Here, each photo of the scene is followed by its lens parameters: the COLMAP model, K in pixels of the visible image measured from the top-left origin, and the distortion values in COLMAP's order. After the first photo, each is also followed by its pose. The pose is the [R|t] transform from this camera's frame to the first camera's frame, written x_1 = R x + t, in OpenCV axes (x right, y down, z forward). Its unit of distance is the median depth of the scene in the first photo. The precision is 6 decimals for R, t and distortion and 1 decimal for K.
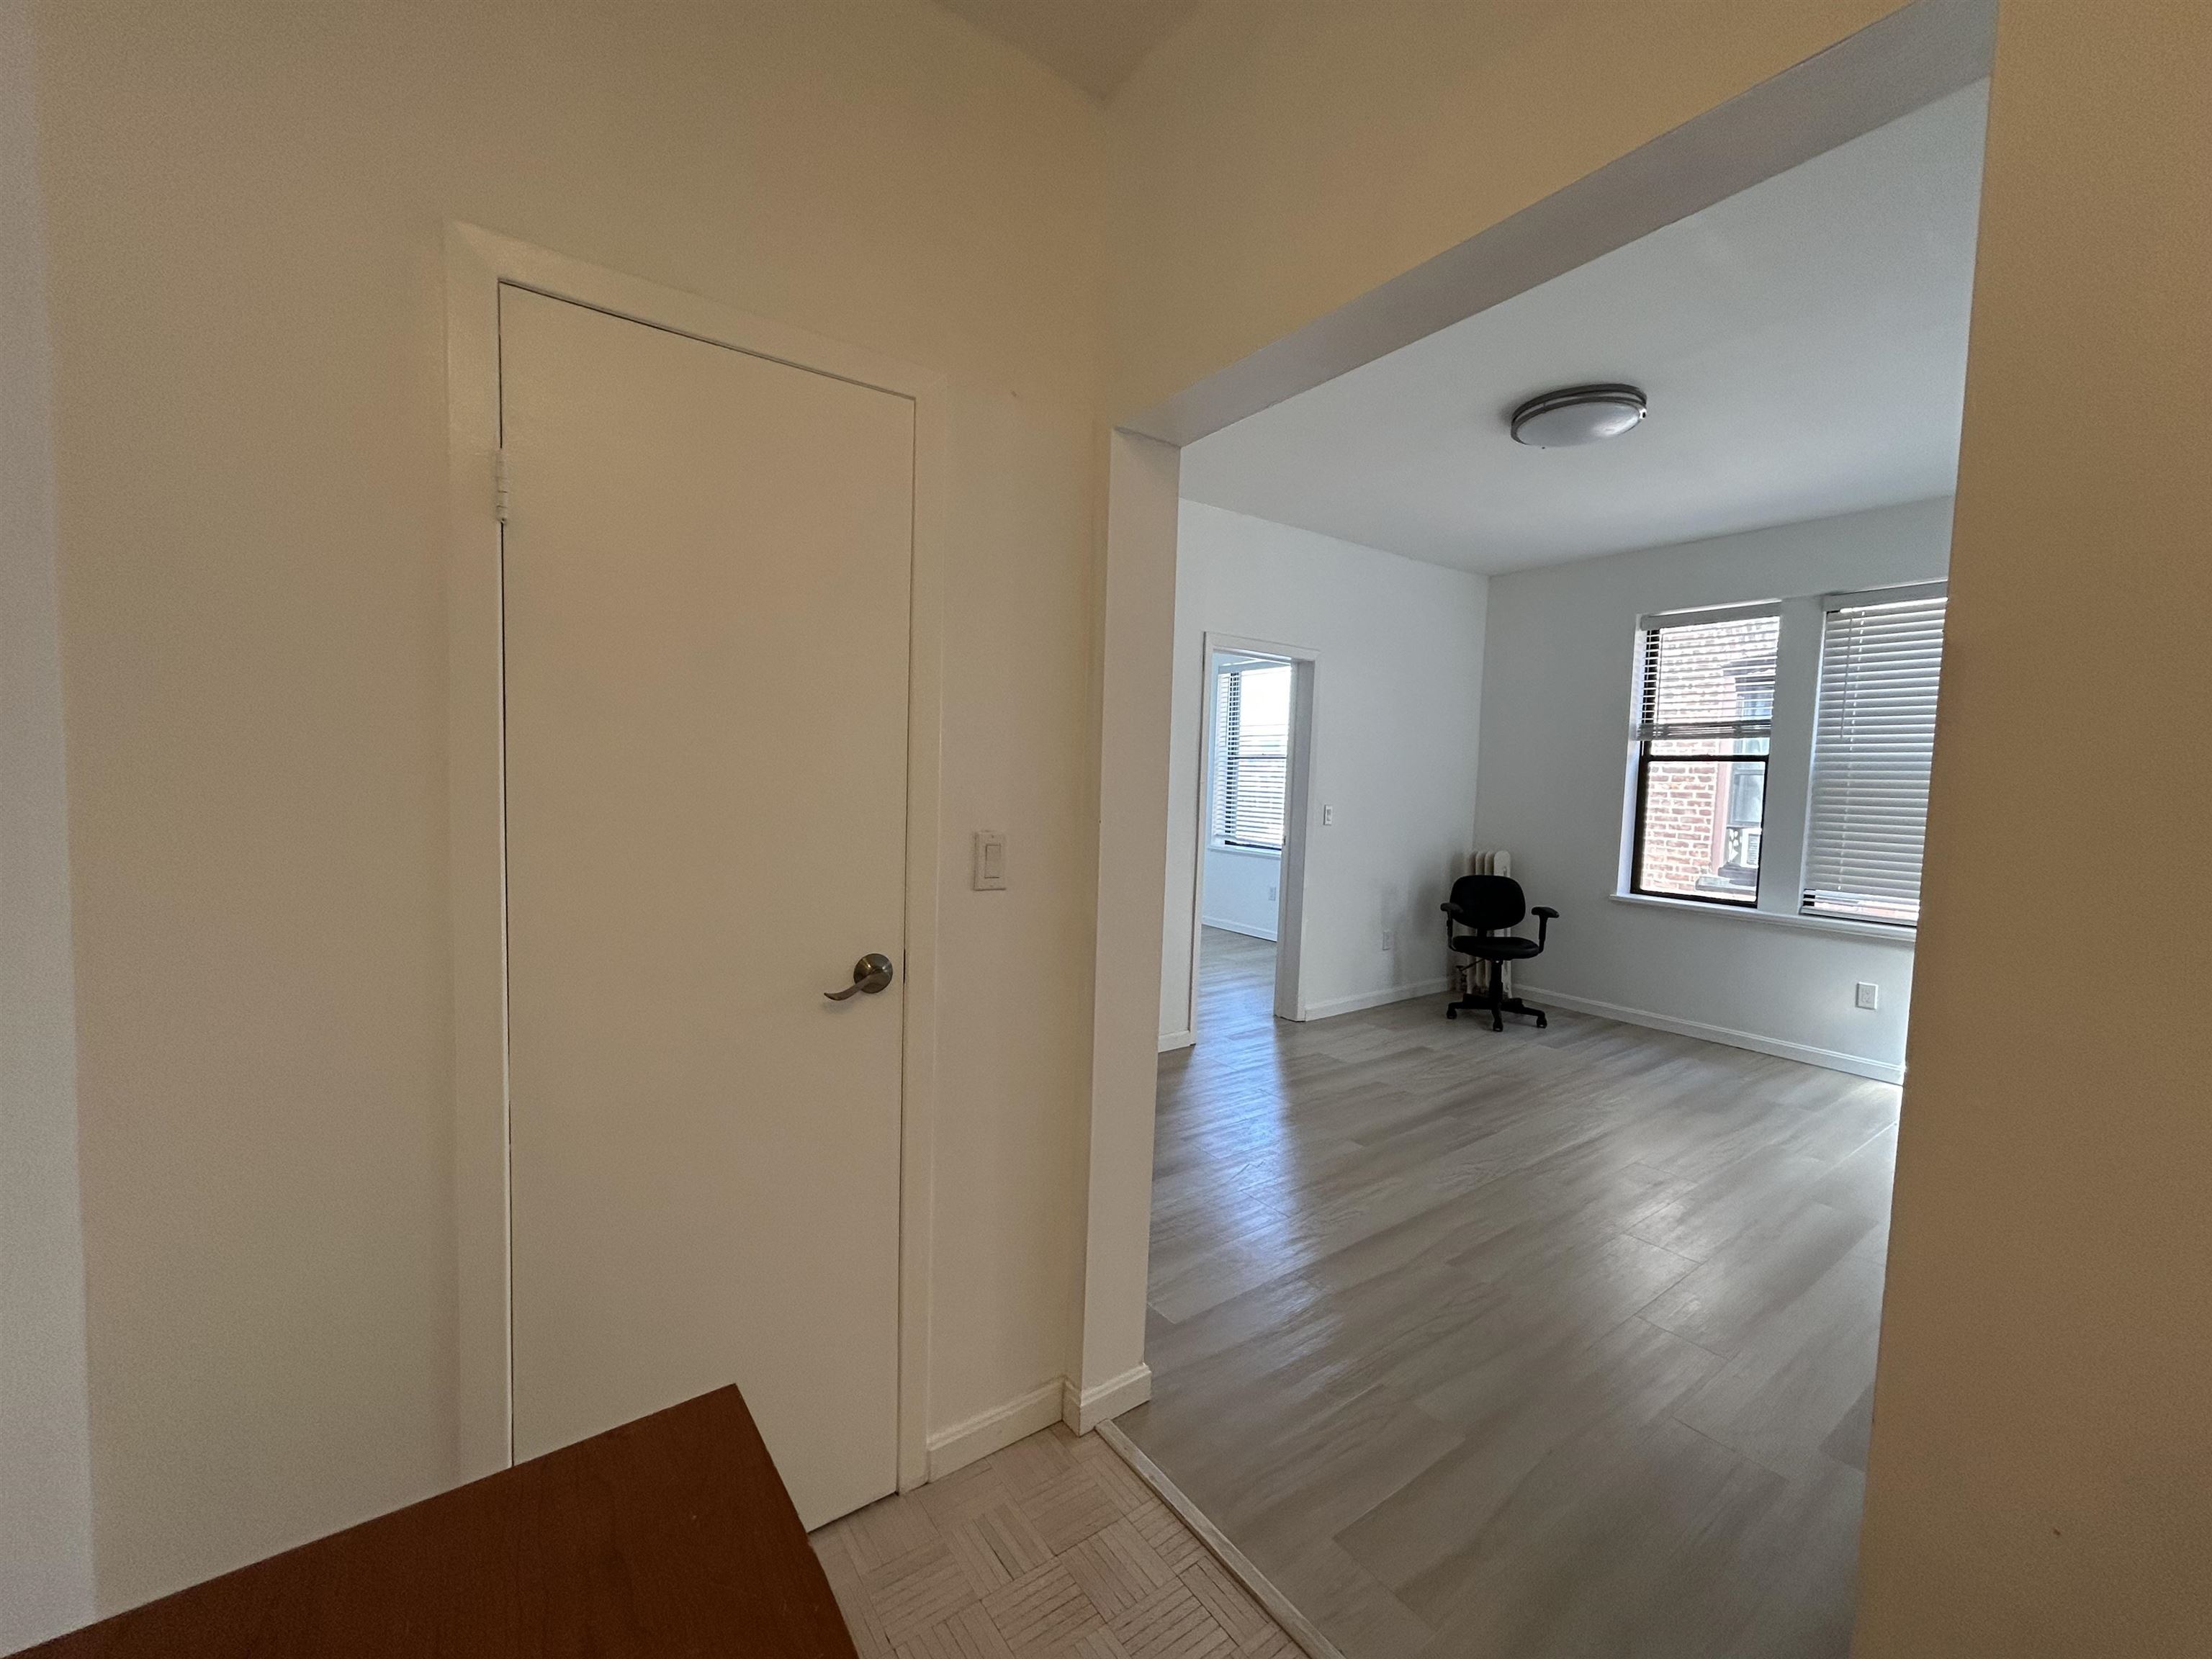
lens RADIAL K [[894.8, 0, 1108.2], [0, 894.8, 836.2], [0, 0, 1]] dist [-0.001736, 0.001246]
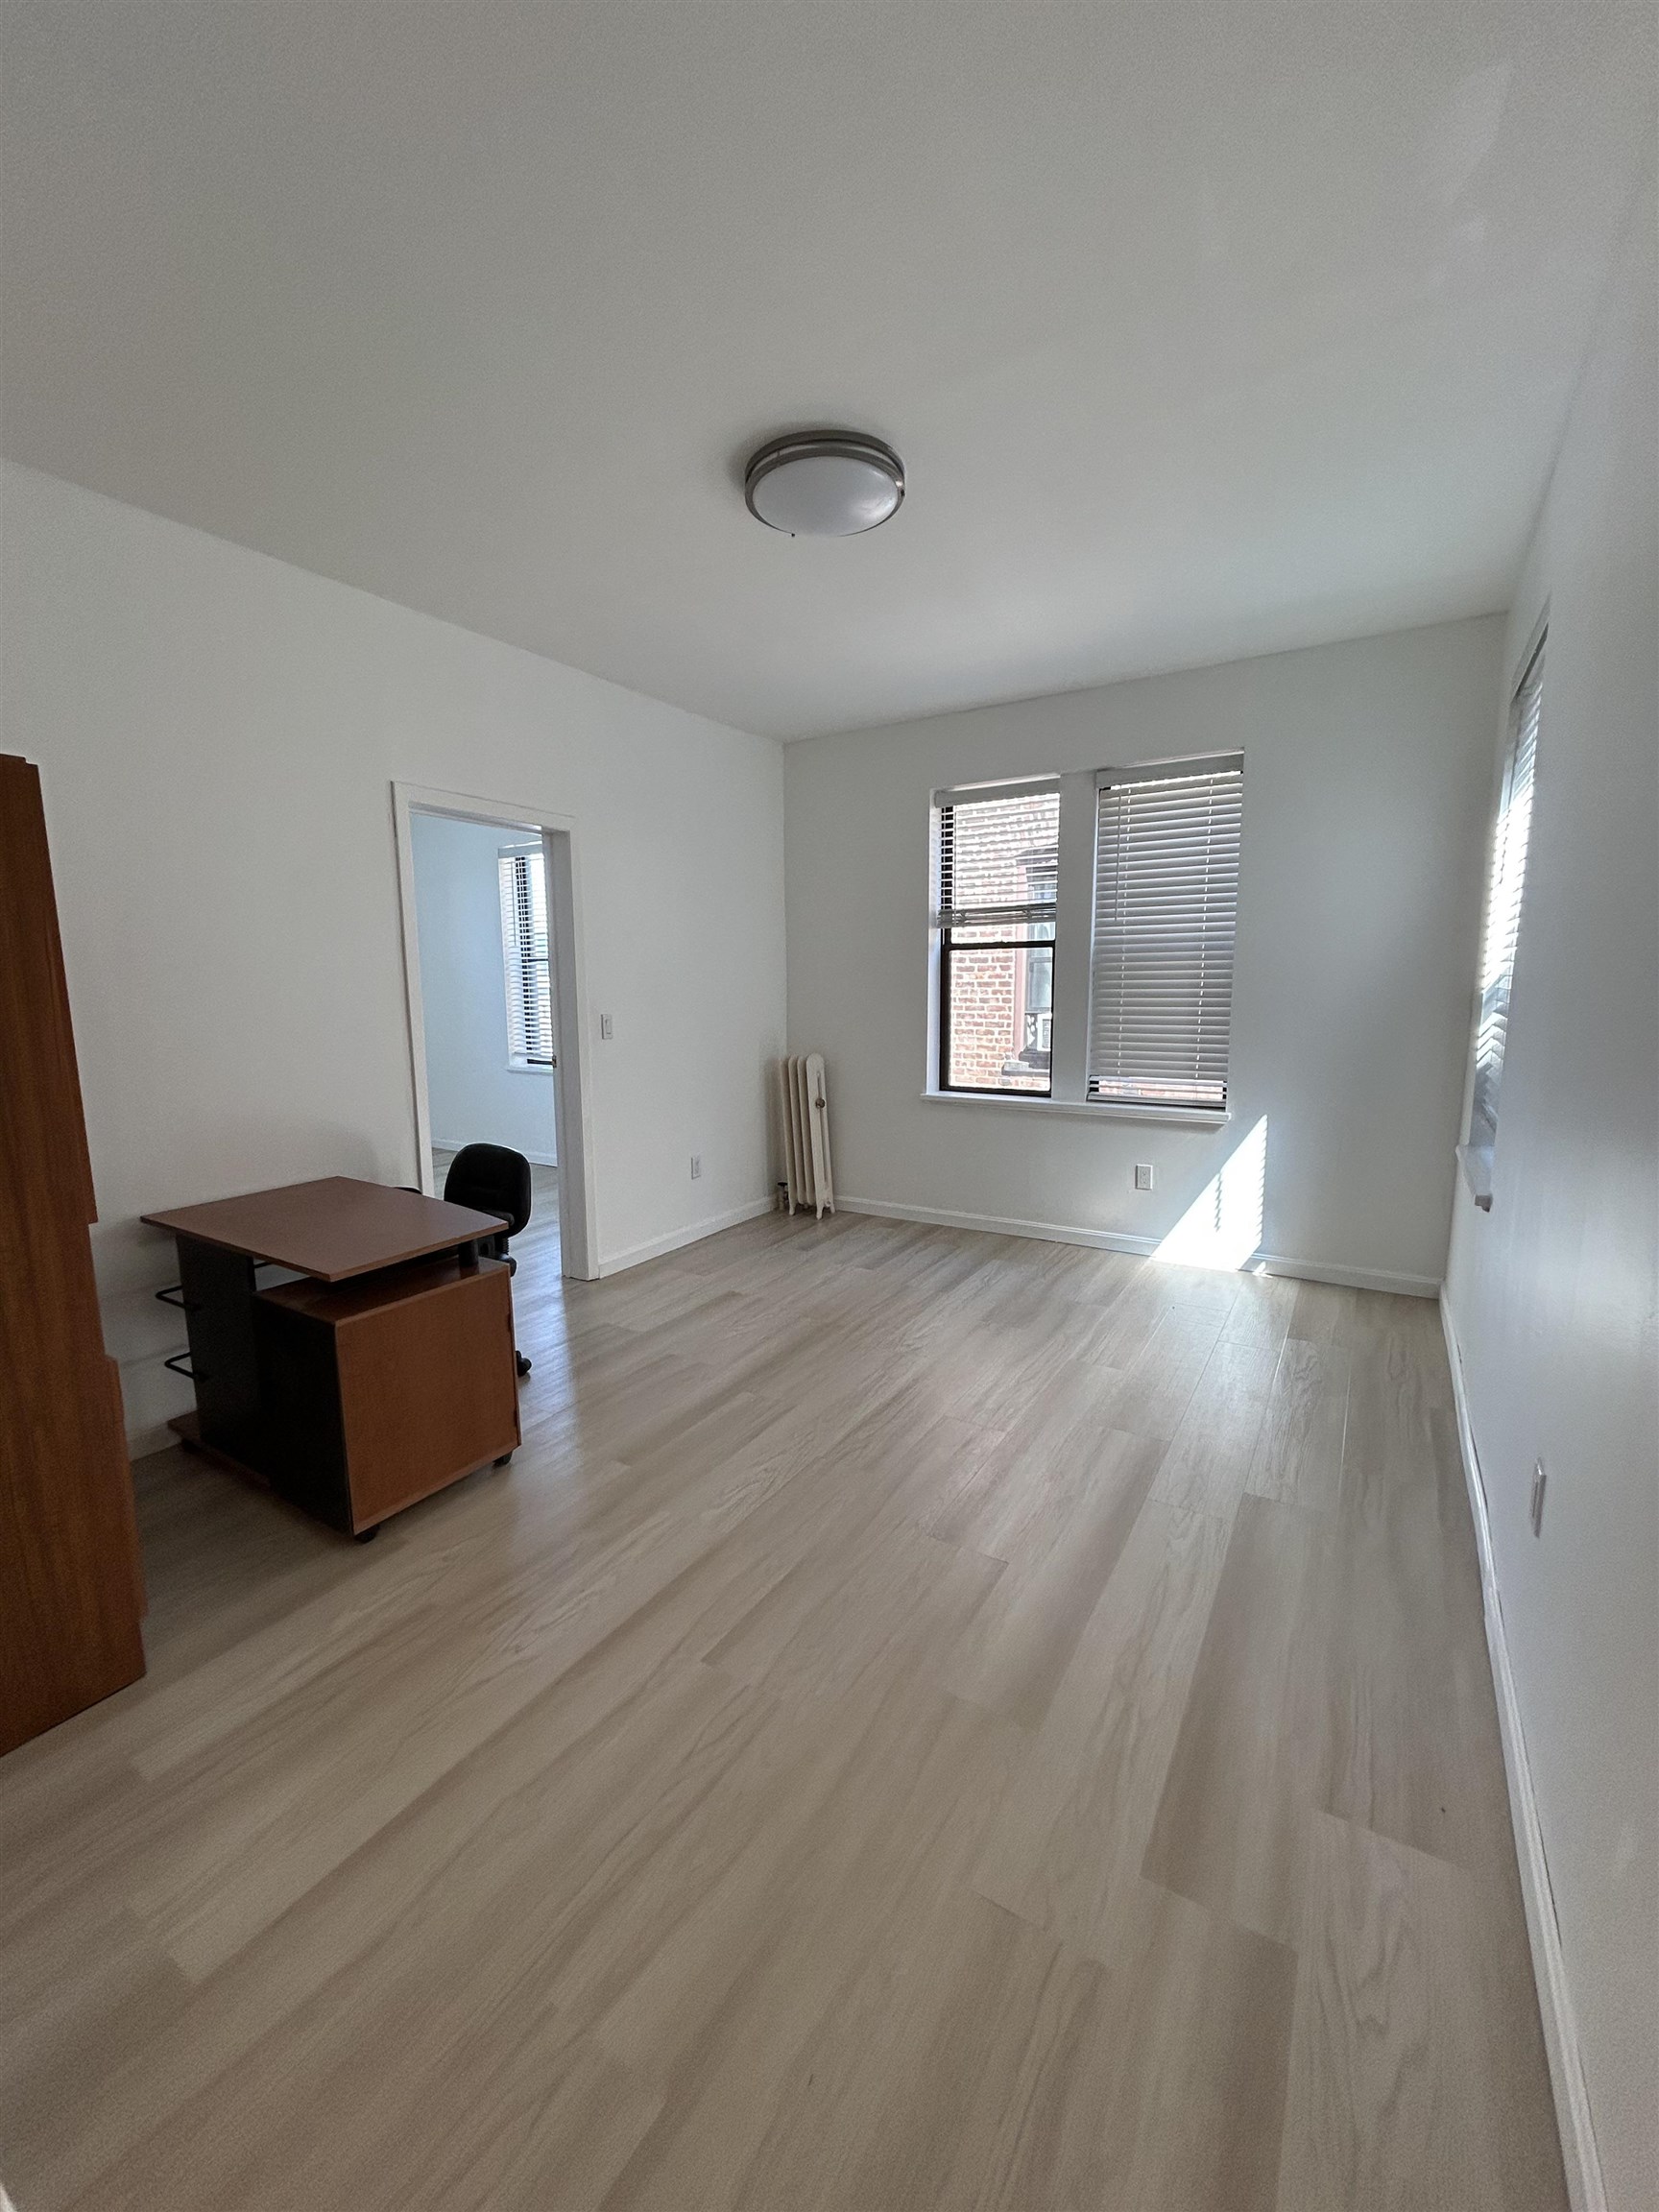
lens RADIAL K [[894.8, 0, 827.3], [0, 894.8, 1111.0], [0, 0, 1]] dist [-0.001736, 0.001246]
pose [[0.925669, -0.090695, 0.367302, 0.135699], [0.061384, 0.993981, 0.090736, -0.009194], [-0.373321, -0.061445, 0.925665, 0.181050]]
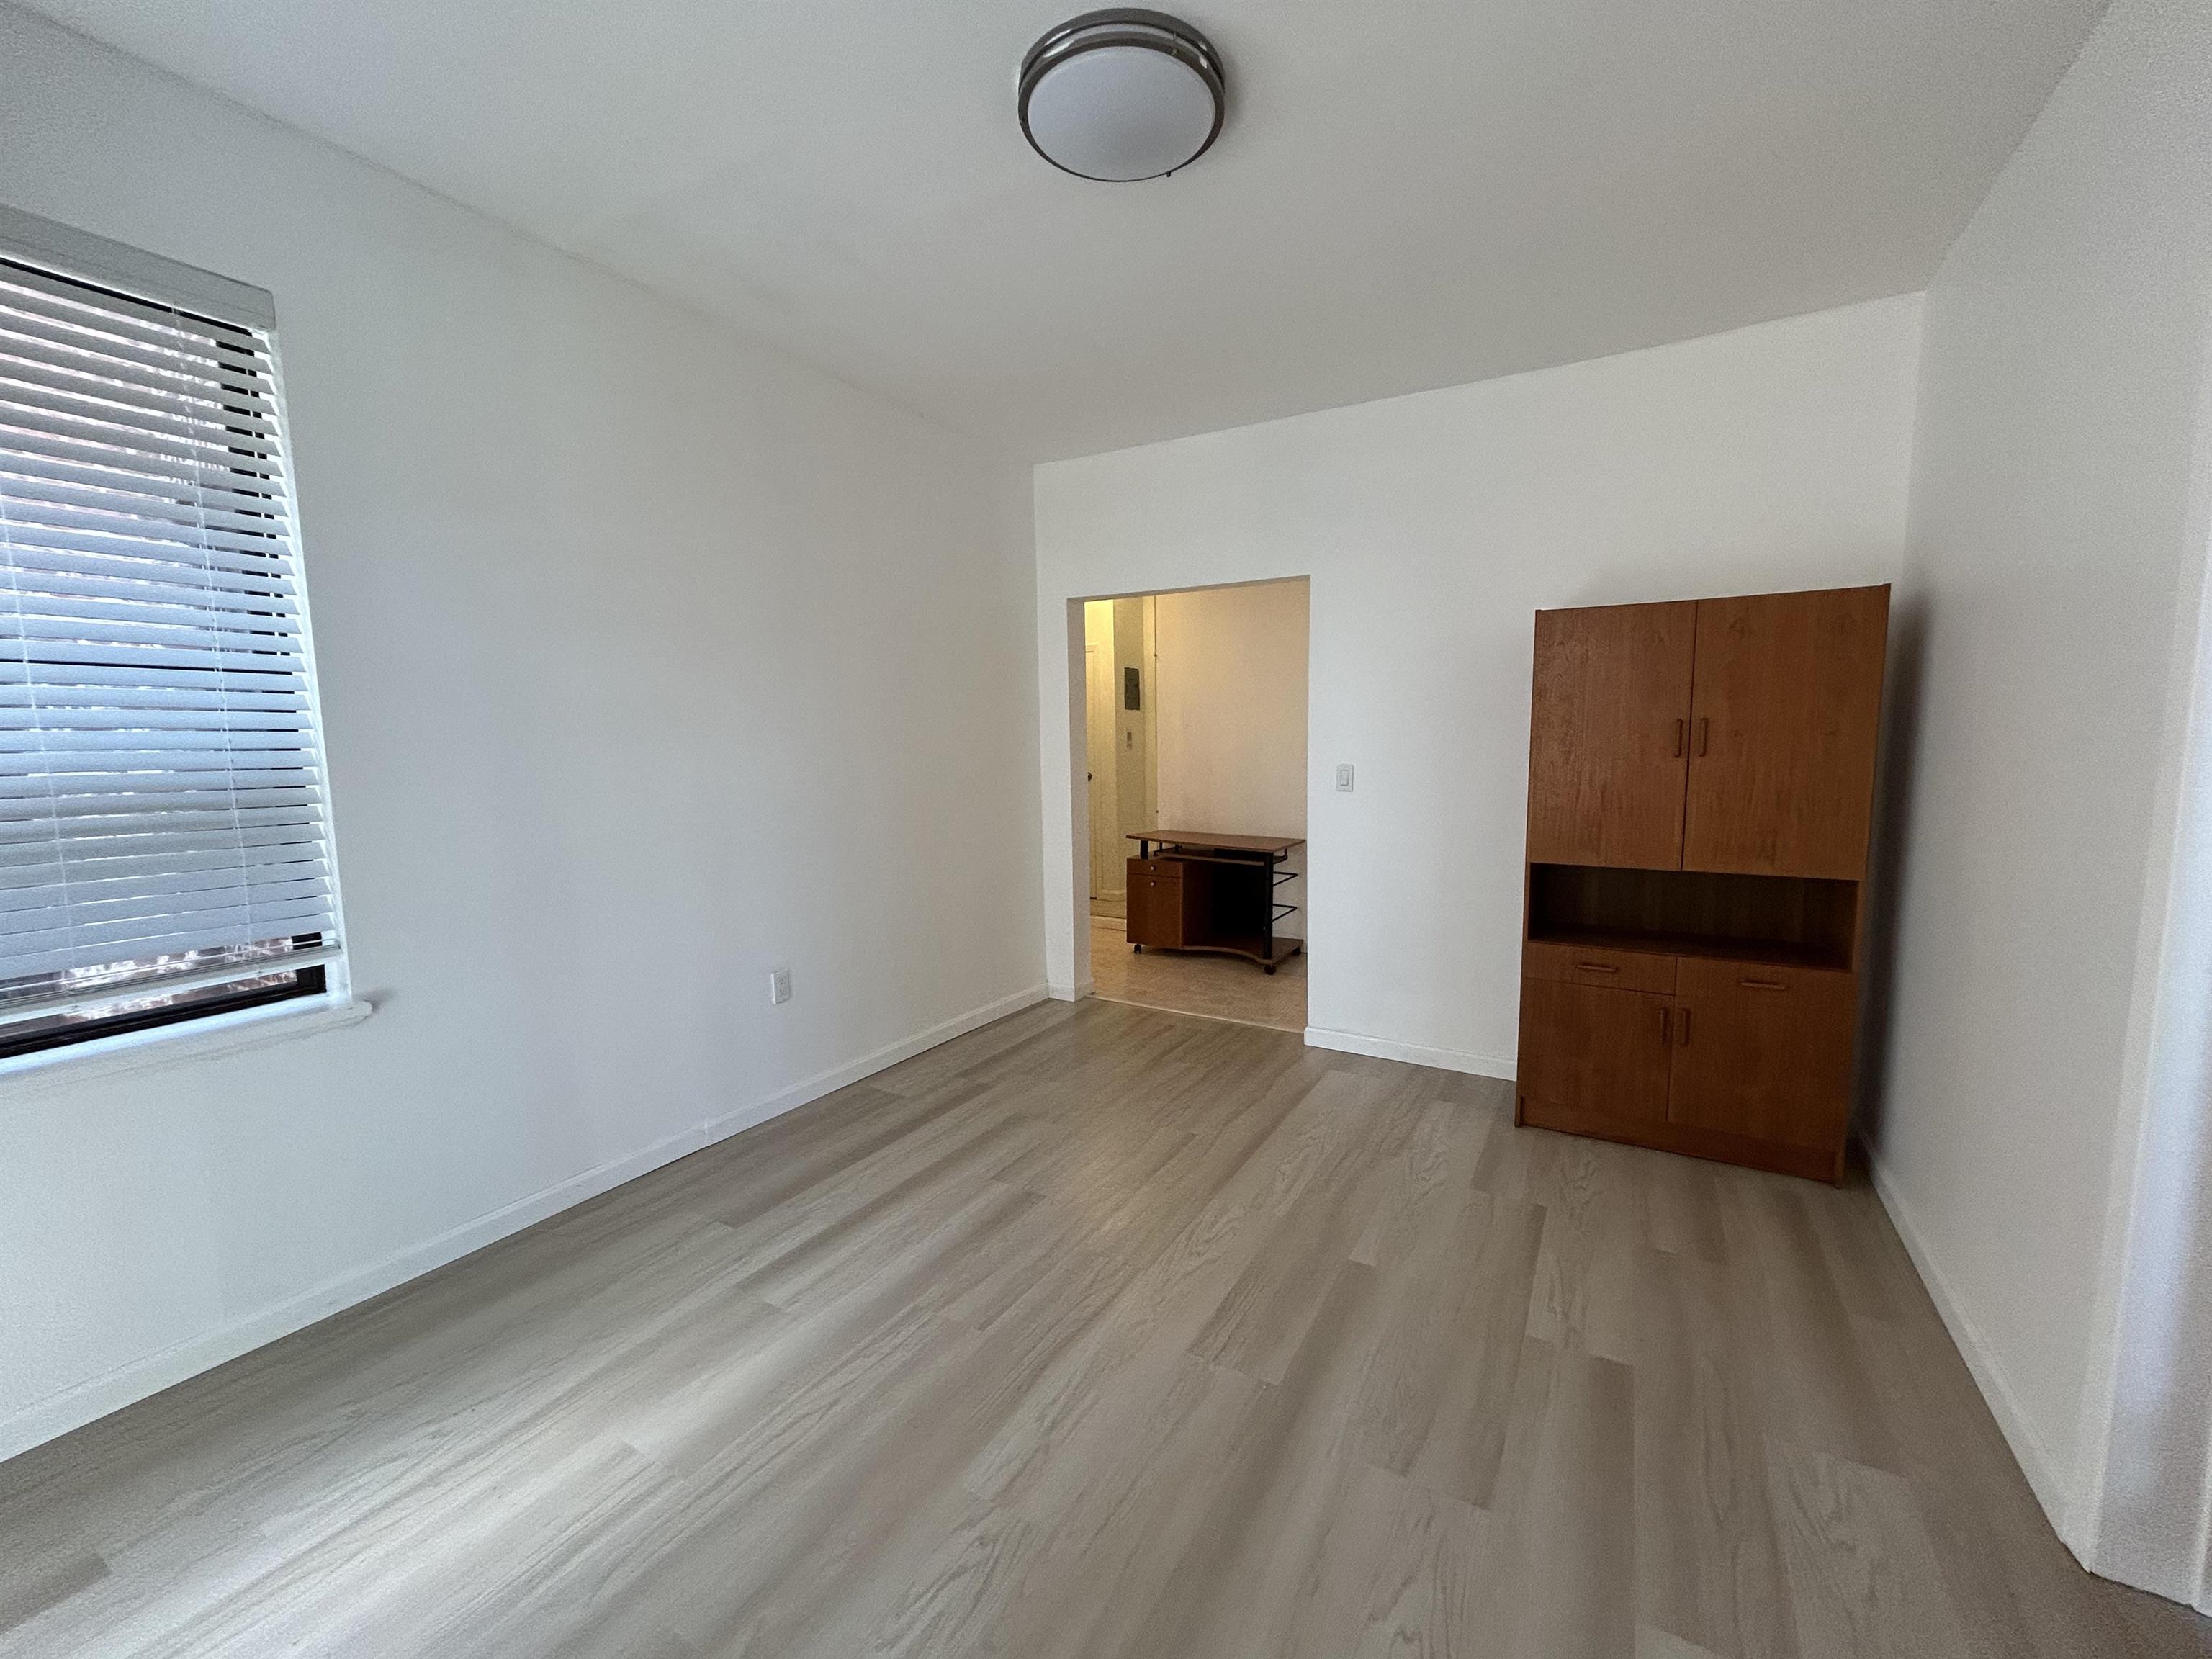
lens RADIAL K [[894.8, 0, 1109.3], [0, 894.8, 828.5], [0, 0, 1]] dist [-0.001736, 0.001246]
pose [[-0.916246, 0.022935, -0.399958, 0.524599], [-0.043367, 0.986815, 0.155936, -0.061588], [0.398261, 0.160221, -0.903171, 1.082059]]
